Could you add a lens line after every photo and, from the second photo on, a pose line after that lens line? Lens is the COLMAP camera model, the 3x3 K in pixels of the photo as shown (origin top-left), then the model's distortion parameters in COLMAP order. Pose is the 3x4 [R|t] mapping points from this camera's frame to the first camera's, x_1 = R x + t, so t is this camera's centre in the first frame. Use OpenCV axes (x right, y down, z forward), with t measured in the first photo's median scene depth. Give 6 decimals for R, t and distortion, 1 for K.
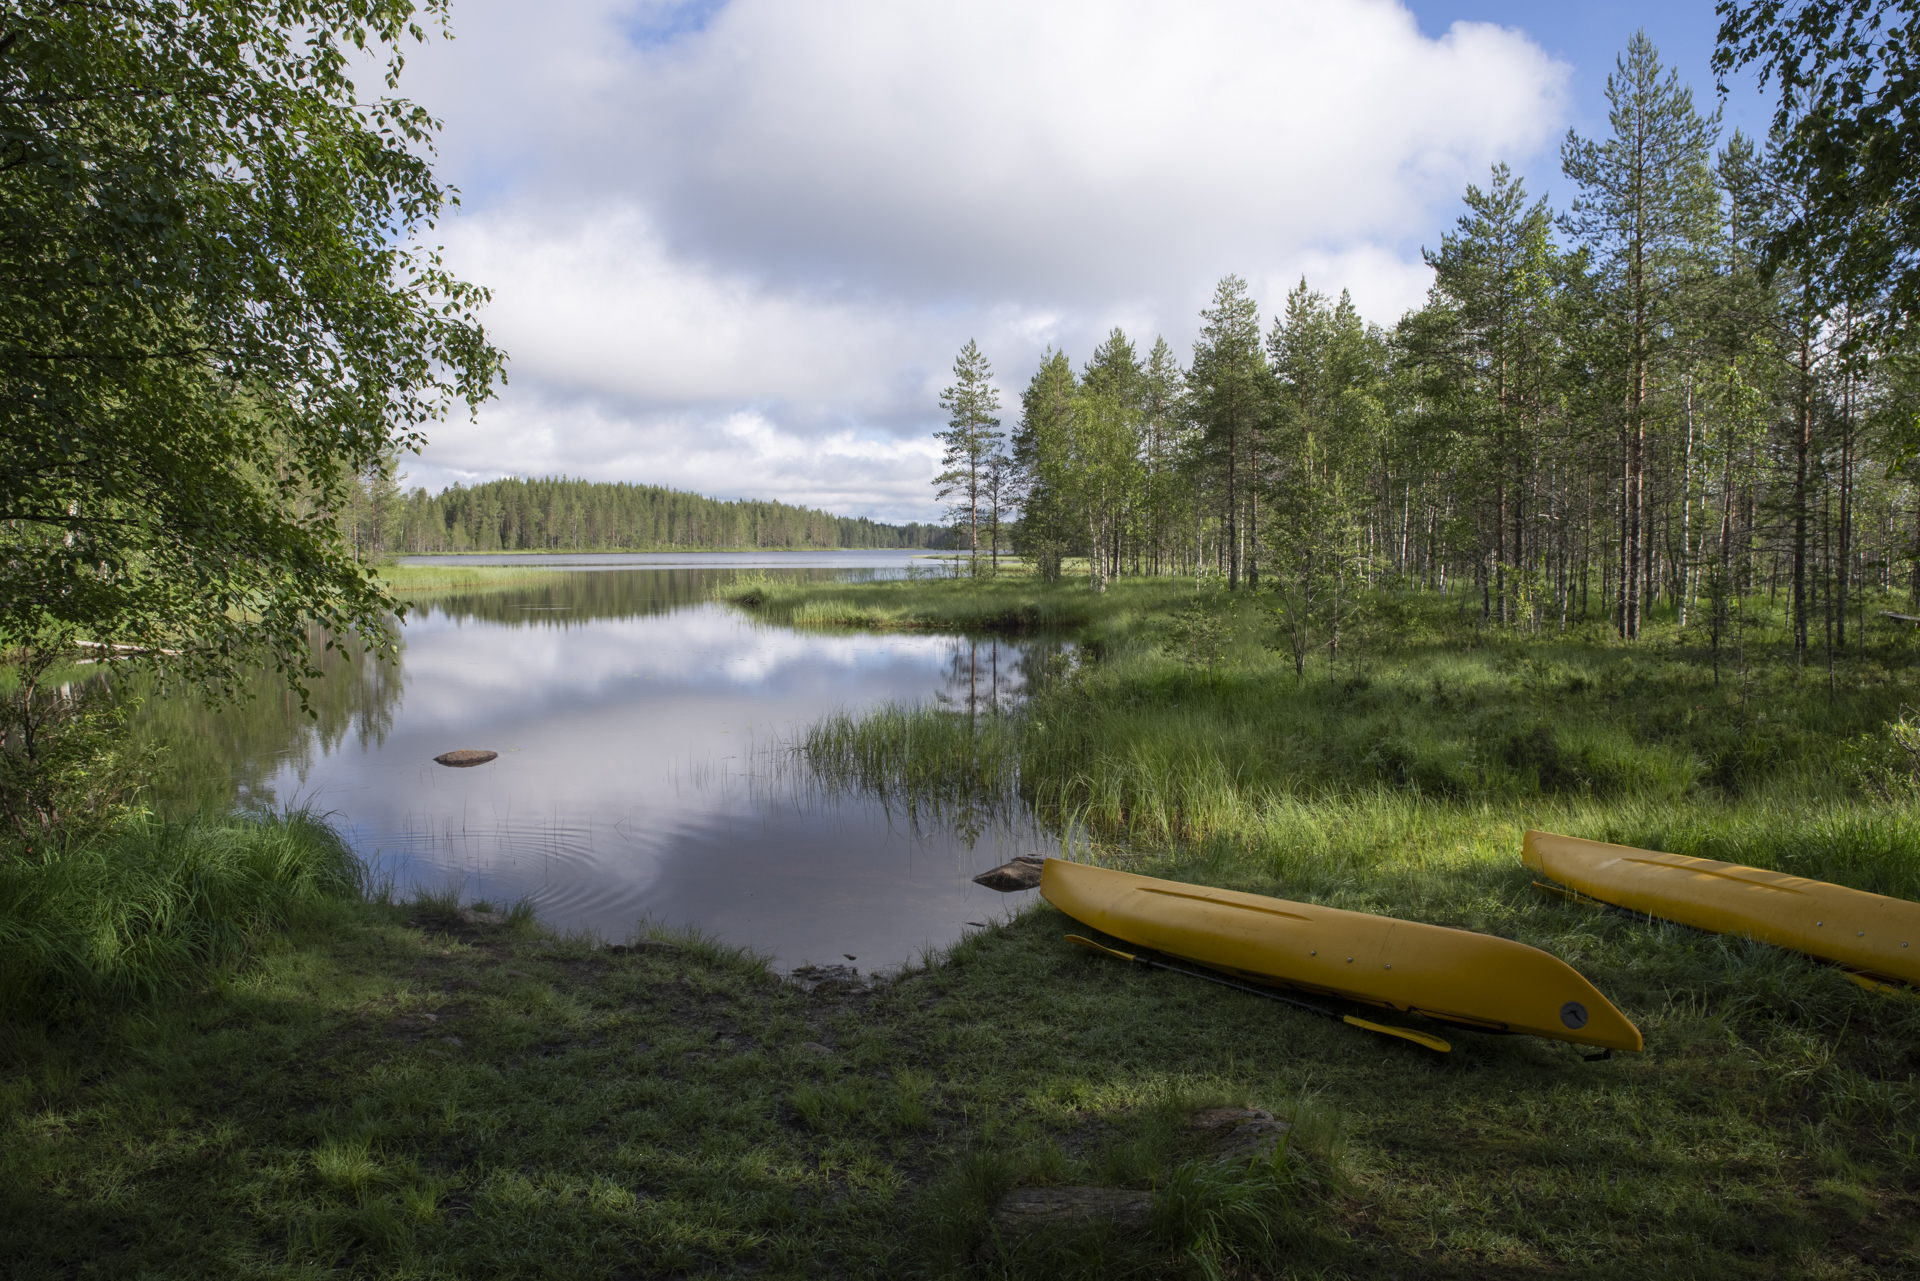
lens RADIAL K [[1314.9, 0, 958.9], [0, 1314.9, 637.3], [0, 0, 1]] dist [0.002962, 0.000892]
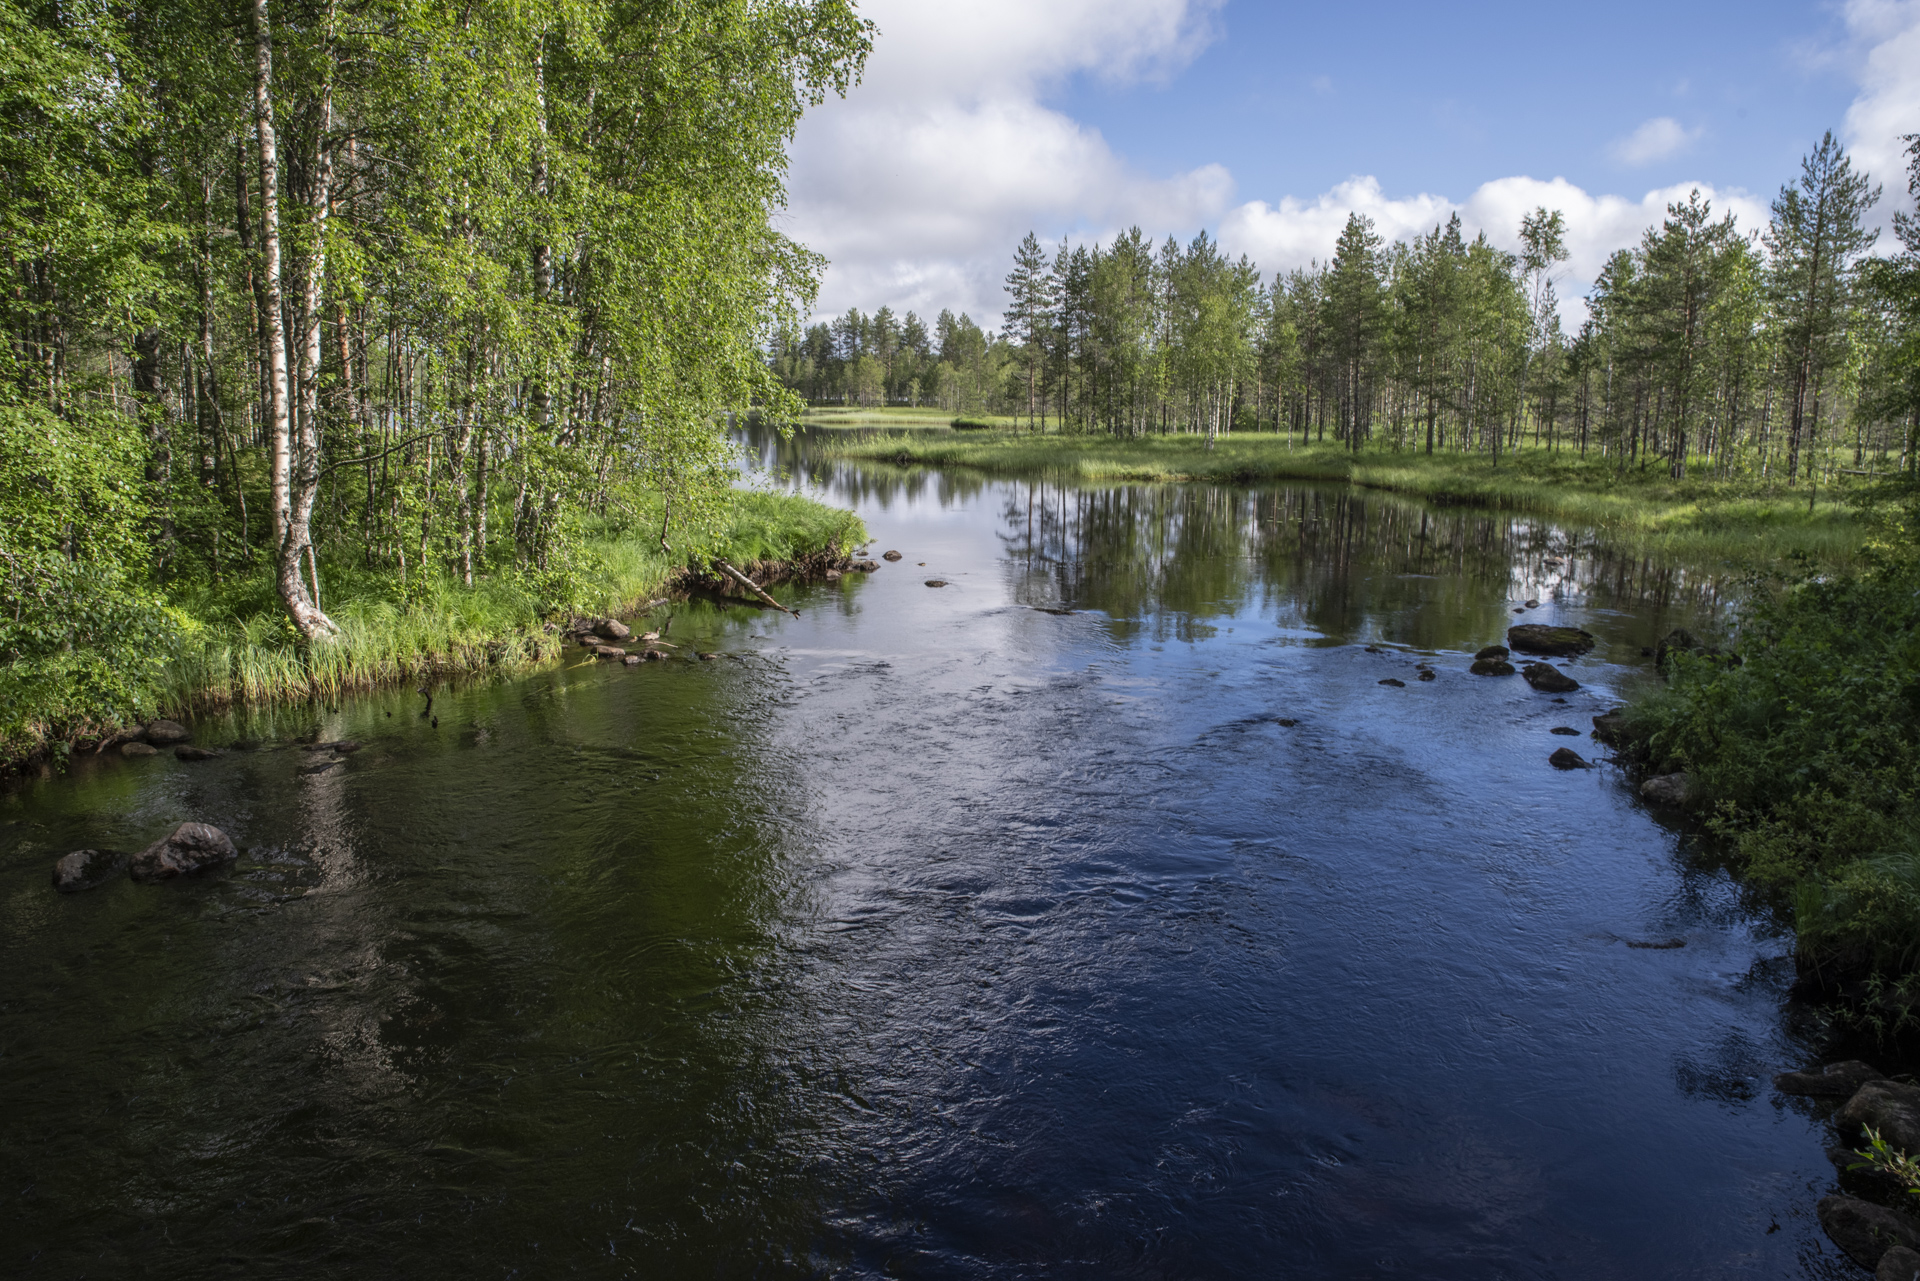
lens RADIAL K [[1314.9, 0, 961.5], [0, 1314.9, 641.1], [0, 0, 1]] dist [0.002962, 0.000892]
pose [[0.963390, -0.044536, 0.264380, -0.402315], [0.012787, 0.992617, 0.120619, -0.005503], [-0.267799, -0.112822, 0.956846, -0.167289]]
